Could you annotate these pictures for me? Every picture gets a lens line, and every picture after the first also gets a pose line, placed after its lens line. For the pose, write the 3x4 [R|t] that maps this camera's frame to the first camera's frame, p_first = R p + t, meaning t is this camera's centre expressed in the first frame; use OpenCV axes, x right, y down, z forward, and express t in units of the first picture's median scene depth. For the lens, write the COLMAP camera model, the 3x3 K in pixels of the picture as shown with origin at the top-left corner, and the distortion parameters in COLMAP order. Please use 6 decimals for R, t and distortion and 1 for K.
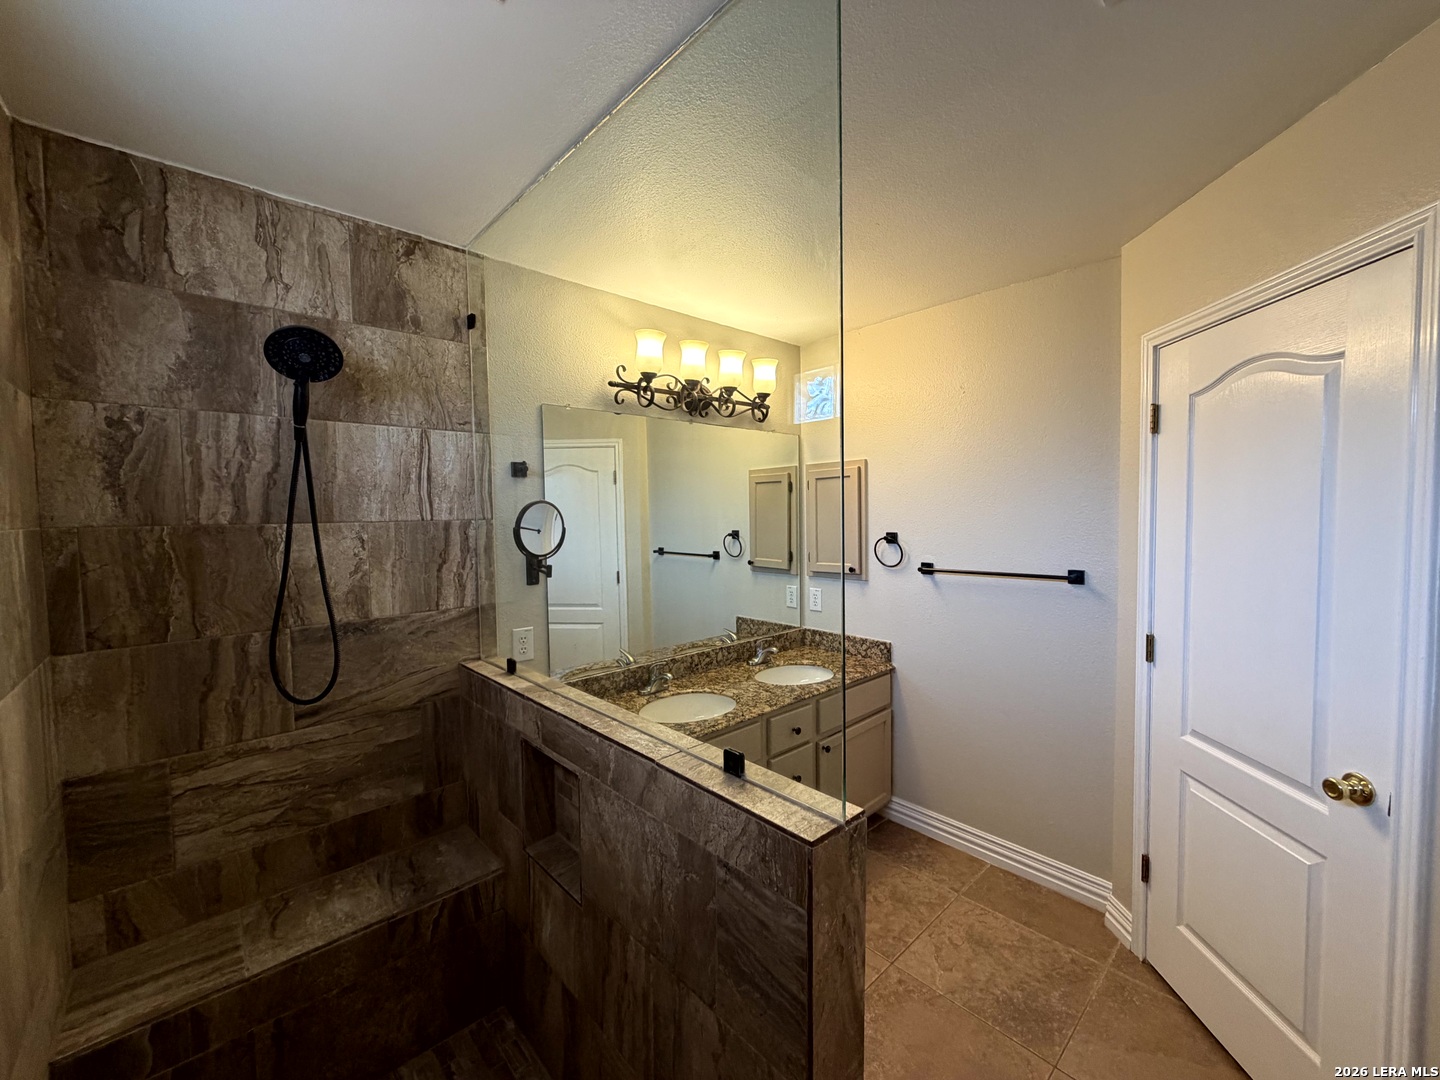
lens RADIAL K [[573.5, 0, 717.5], [0, 573.5, 540.3], [0, 0, 1]] dist [-0.000576, 0.000035]
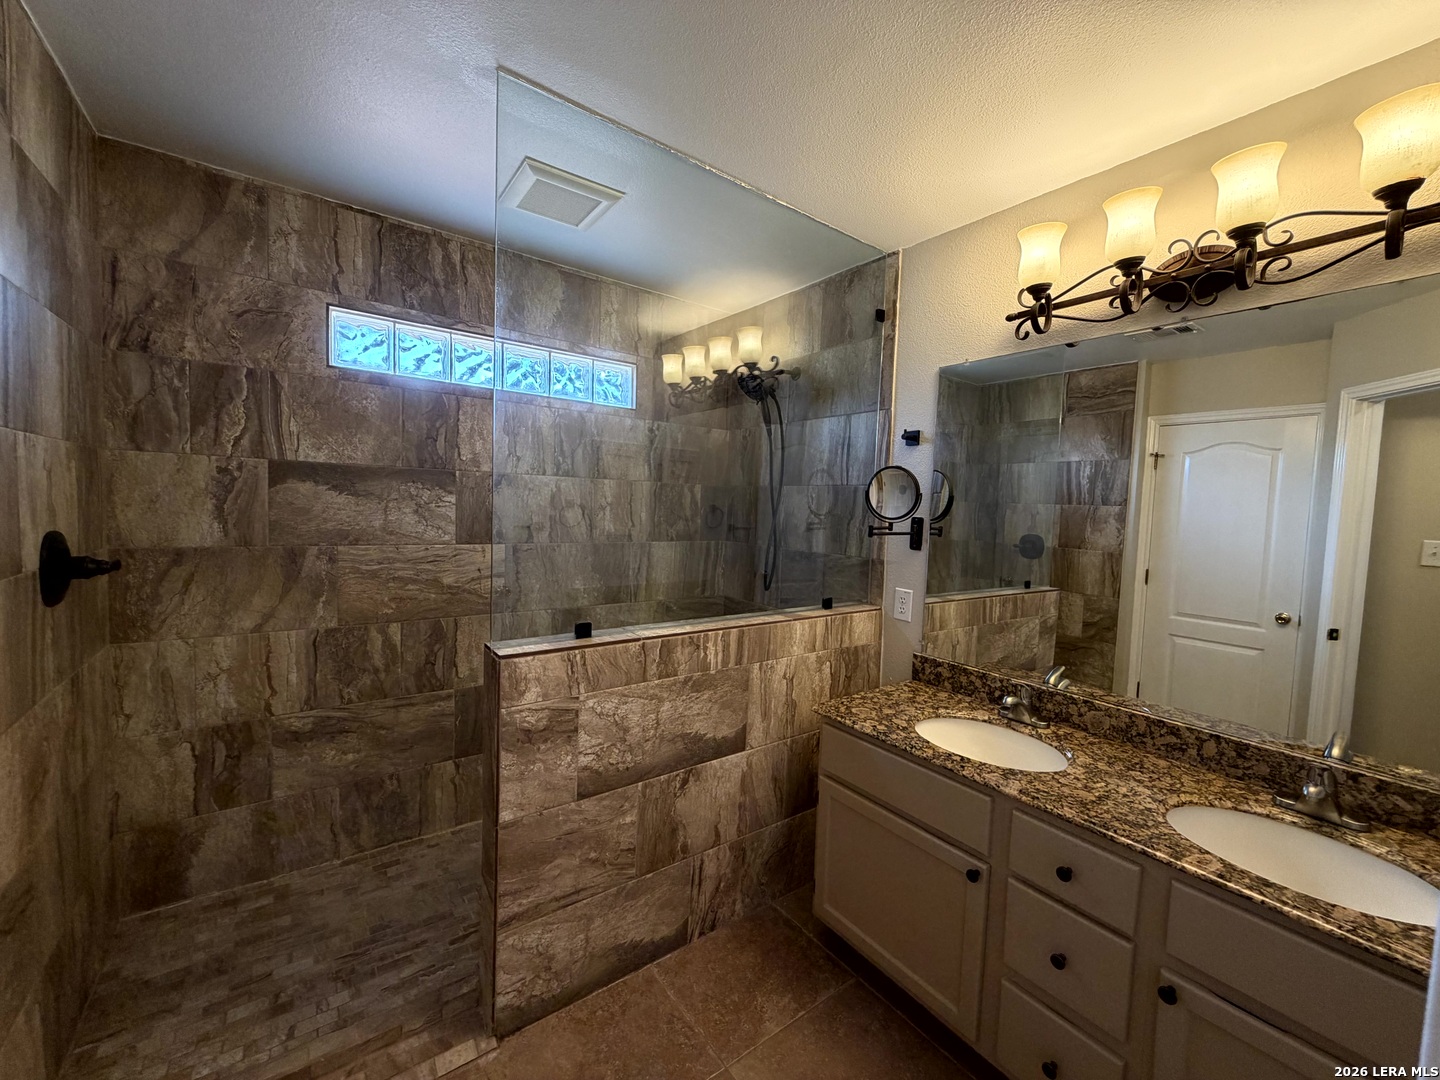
lens RADIAL K [[573.5, 0, 717.5], [0, 573.5, 540.3], [0, 0, 1]] dist [-0.000576, 0.000035]
pose [[-0.108627, 0.072343, -0.991447, 0.753432], [-0.084623, 0.993055, 0.081732, 0.007153], [0.990474, 0.092778, -0.101751, 0.777746]]
